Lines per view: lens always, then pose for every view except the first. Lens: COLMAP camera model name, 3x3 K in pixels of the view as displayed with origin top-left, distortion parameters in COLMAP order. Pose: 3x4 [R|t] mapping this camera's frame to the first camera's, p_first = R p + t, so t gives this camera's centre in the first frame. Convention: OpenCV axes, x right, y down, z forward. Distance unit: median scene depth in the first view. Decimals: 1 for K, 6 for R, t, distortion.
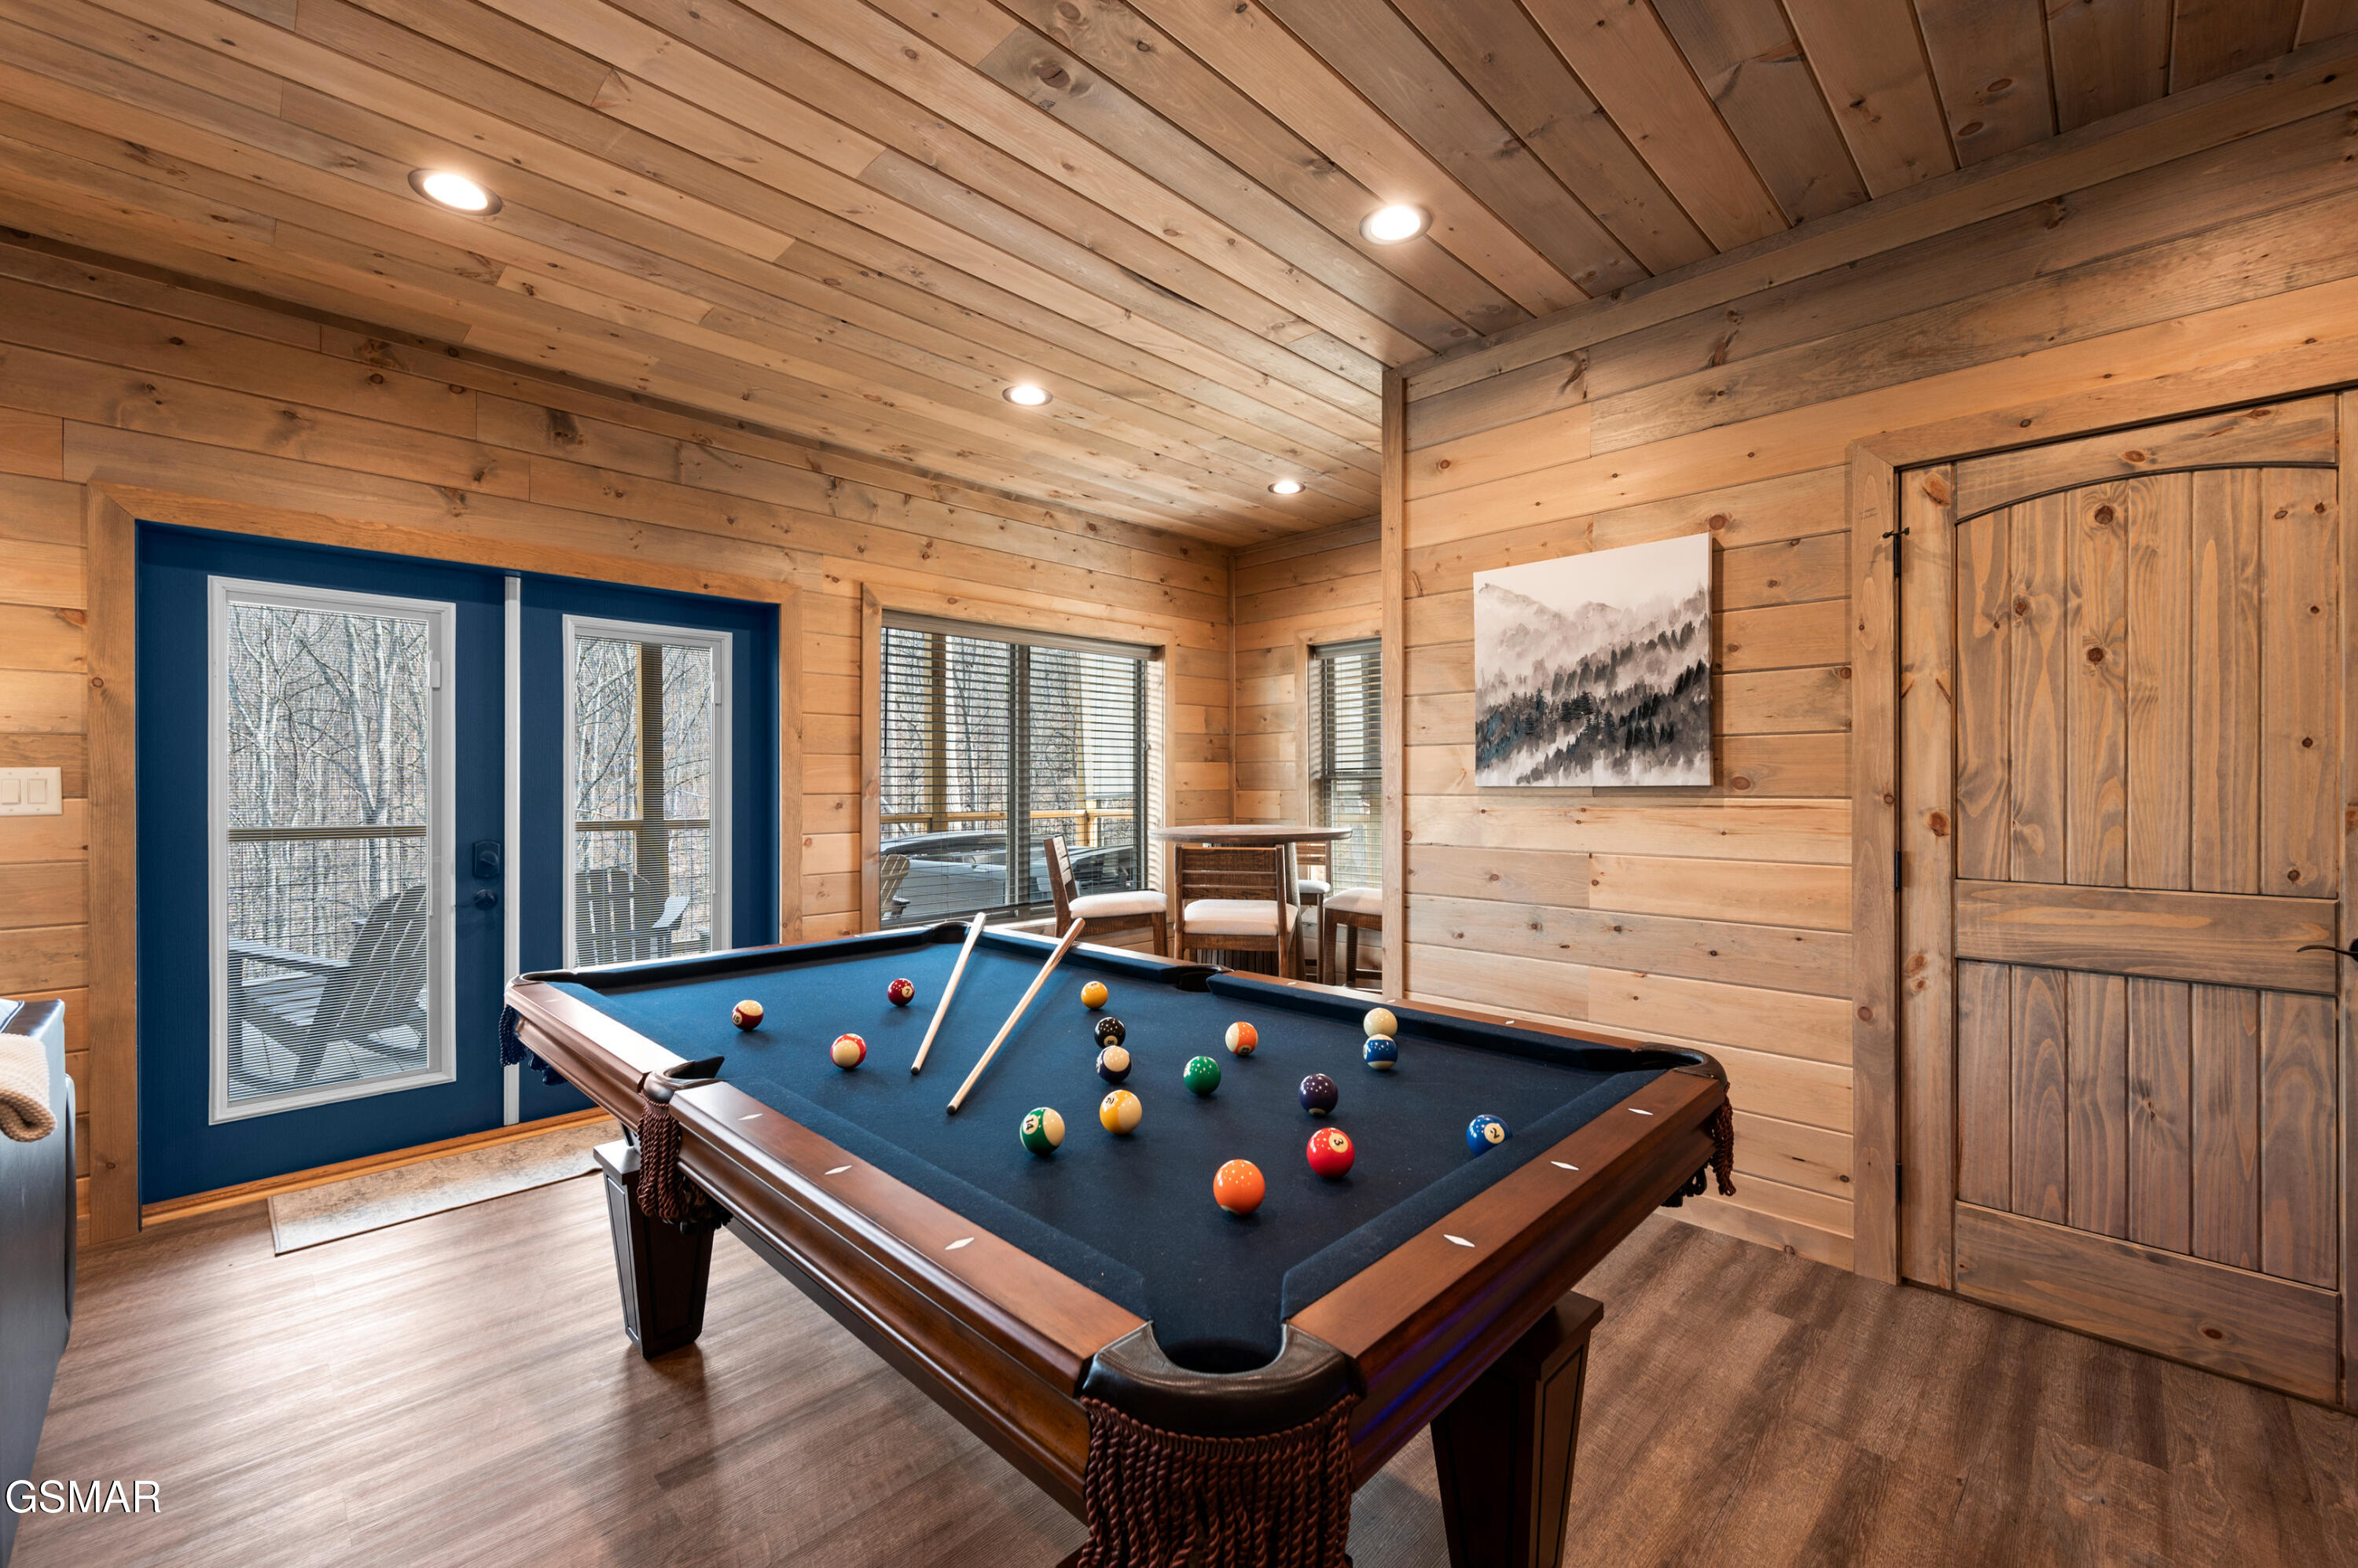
lens RADIAL K [[942.1, 0, 1175.8], [0, 942.1, 786.7], [0, 0, 1]] dist [-0.001248, -0.000011]
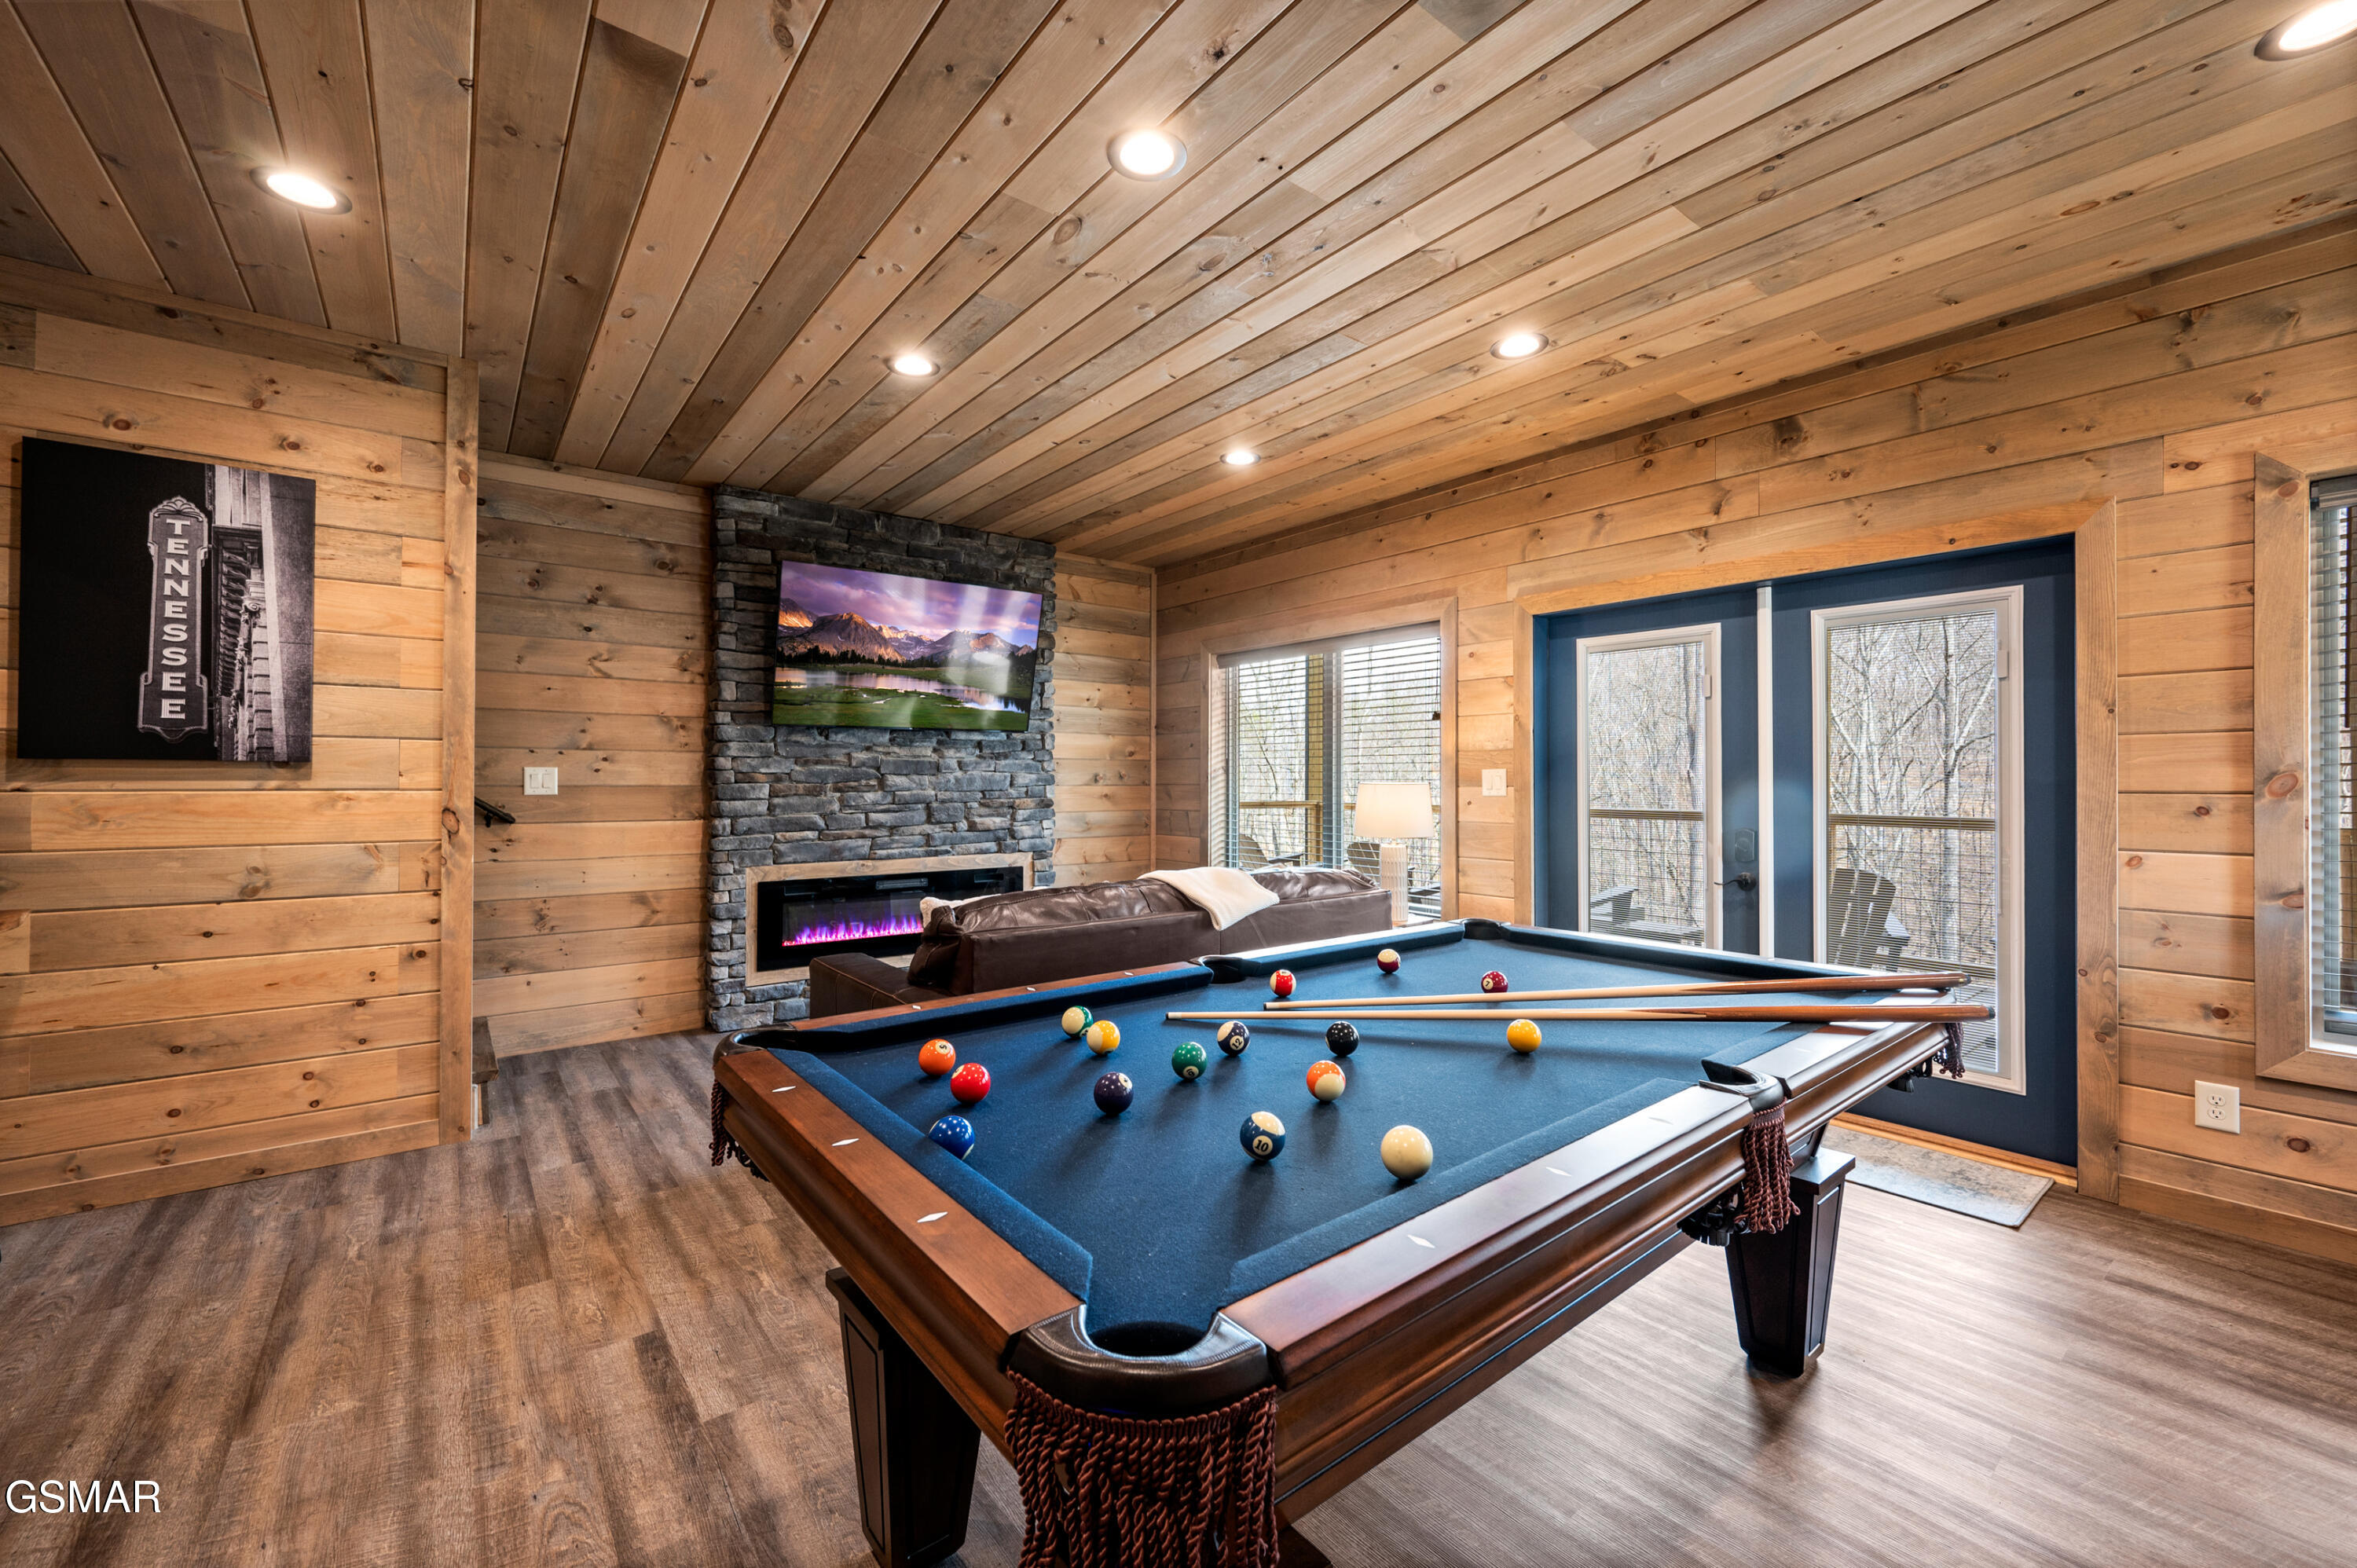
lens RADIAL K [[941.6, 0, 1197.6], [0, 941.6, 772.3], [0, 0, 1]] dist [-0.001248, -0.000011]
pose [[-0.100650, -0.008329, -0.994887, 0.459834], [-0.001578, 0.999965, -0.008212, 0.000051], [0.994921, 0.000743, -0.100660, 0.484732]]
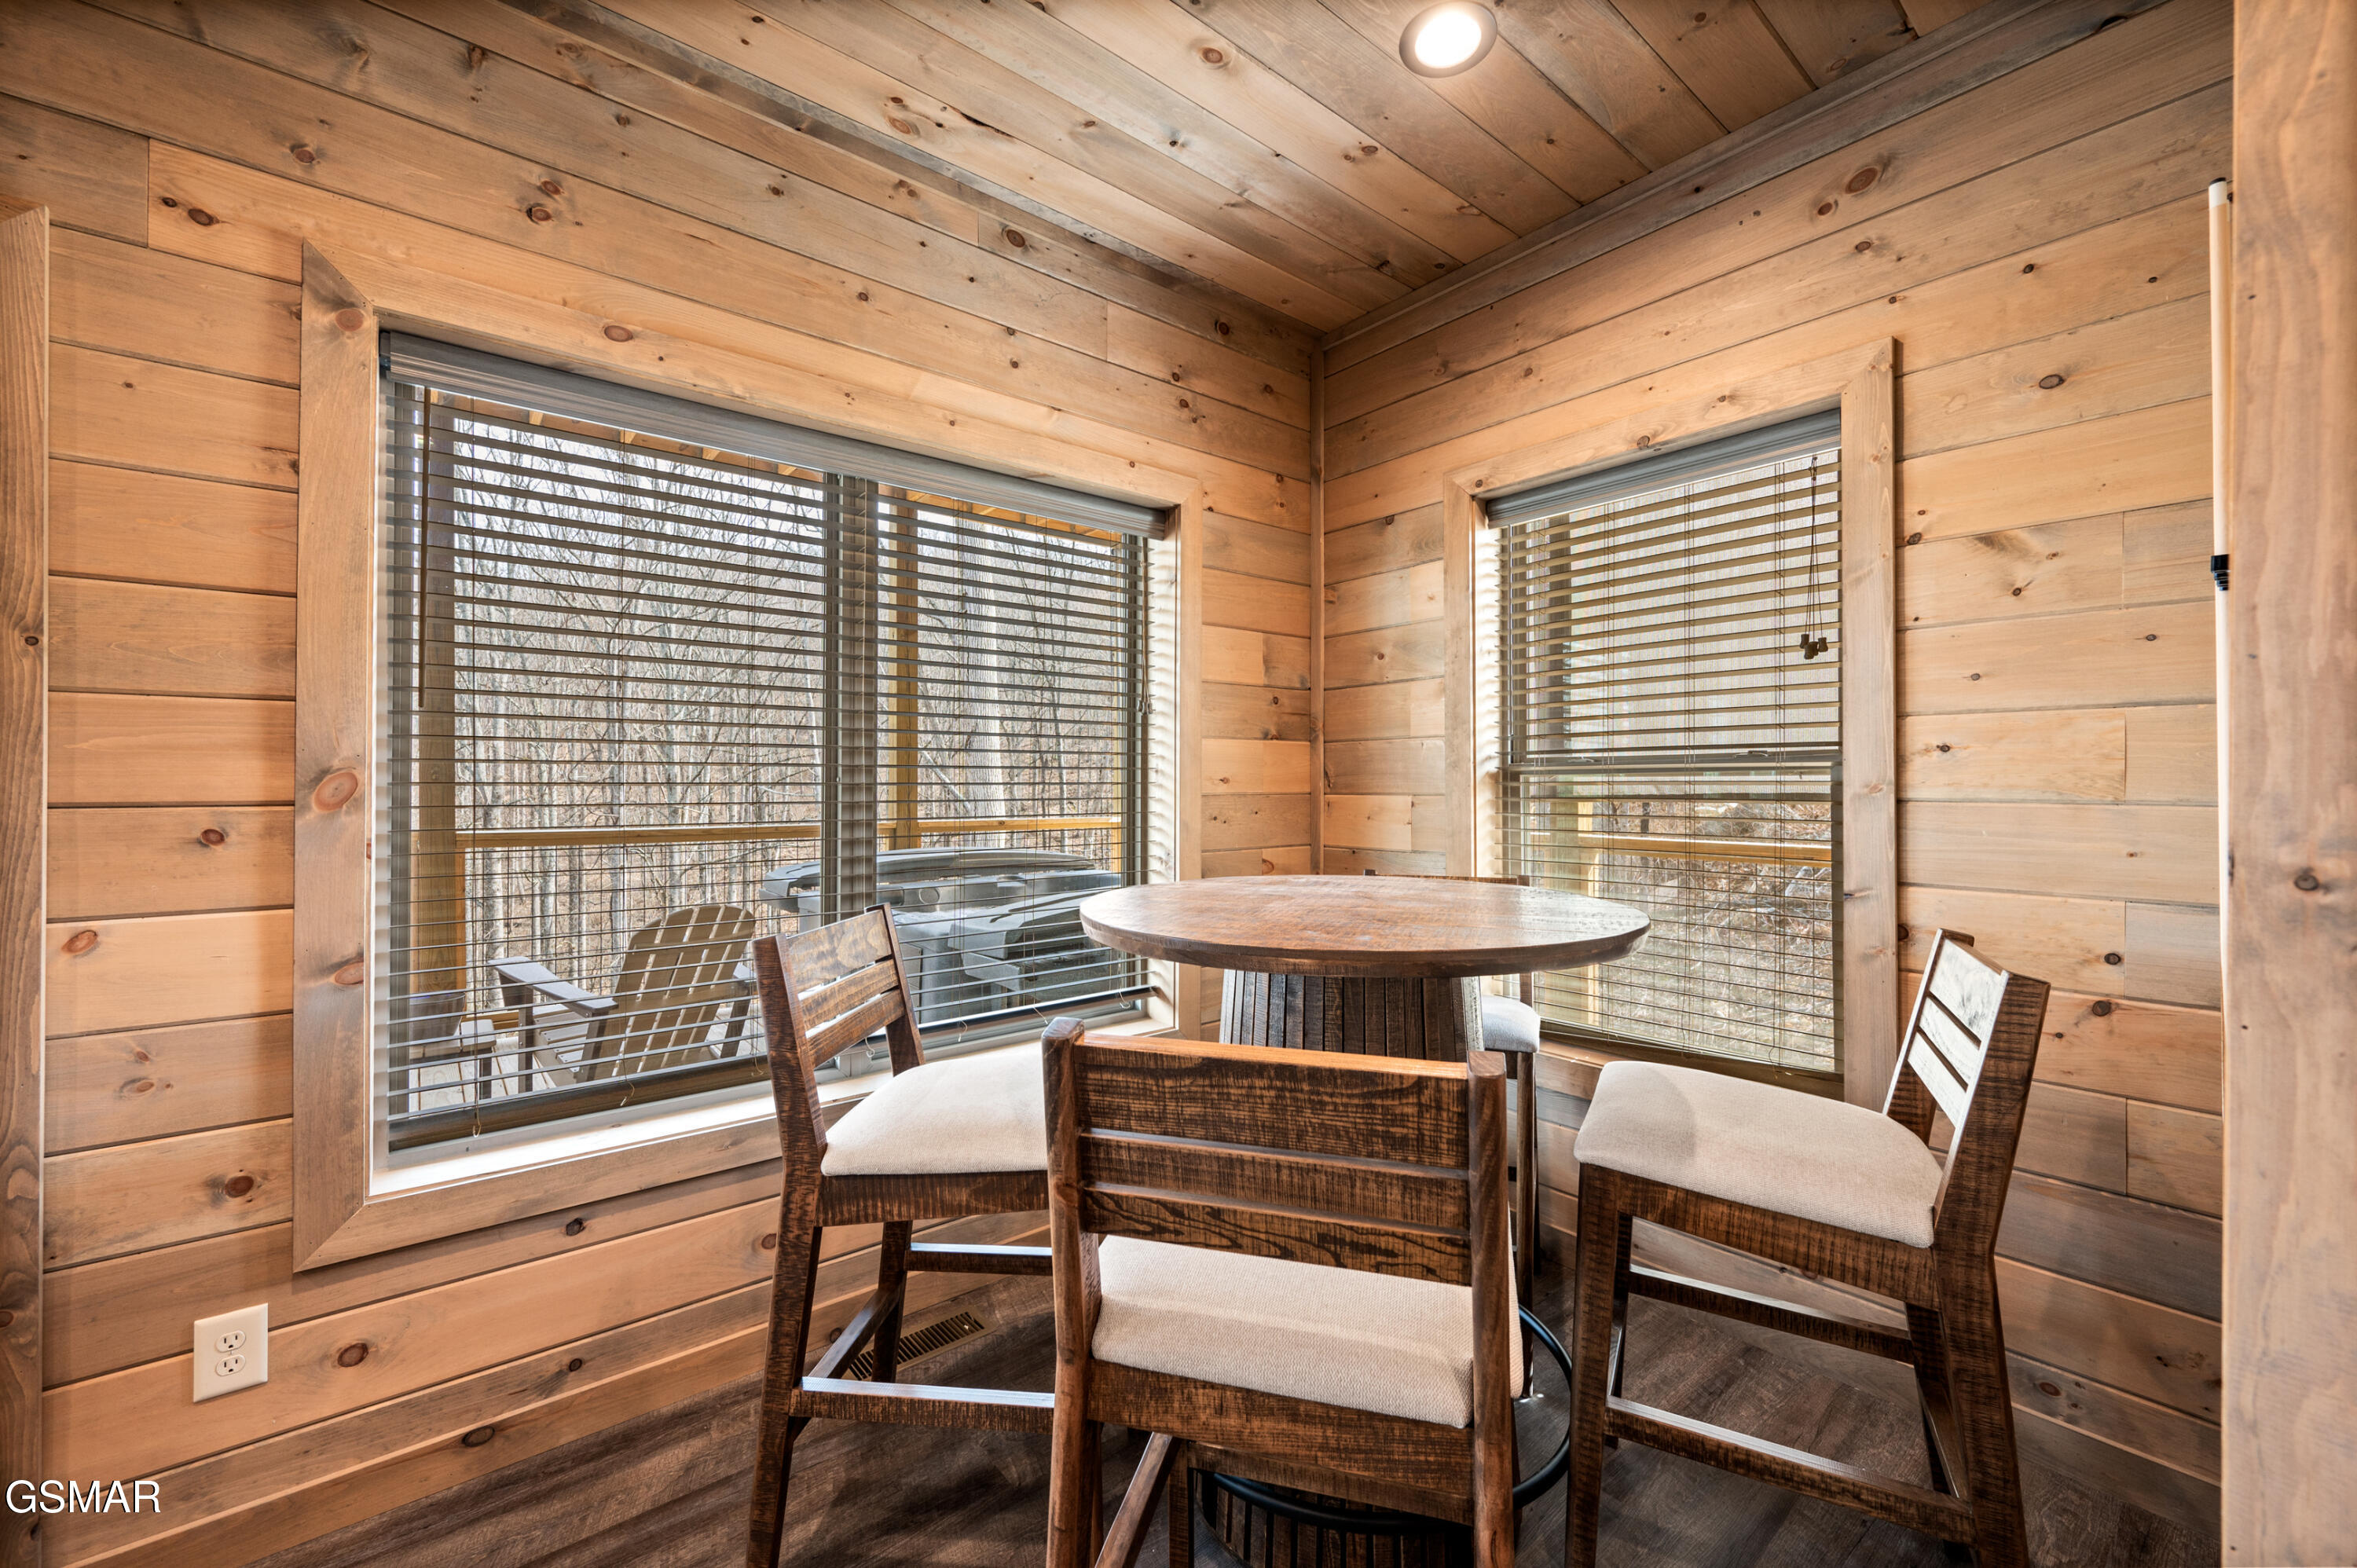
lens RADIAL K [[941.6, 0, 1171.6], [0, 941.6, 785.8], [0, 0, 1]] dist [-0.001248, -0.000011]
pose [[0.994155, 0.003903, -0.107889, 0.067156], [-0.003832, 0.999992, 0.000861, -0.001733], [0.107891, -0.000443, 0.994163, 0.872493]]
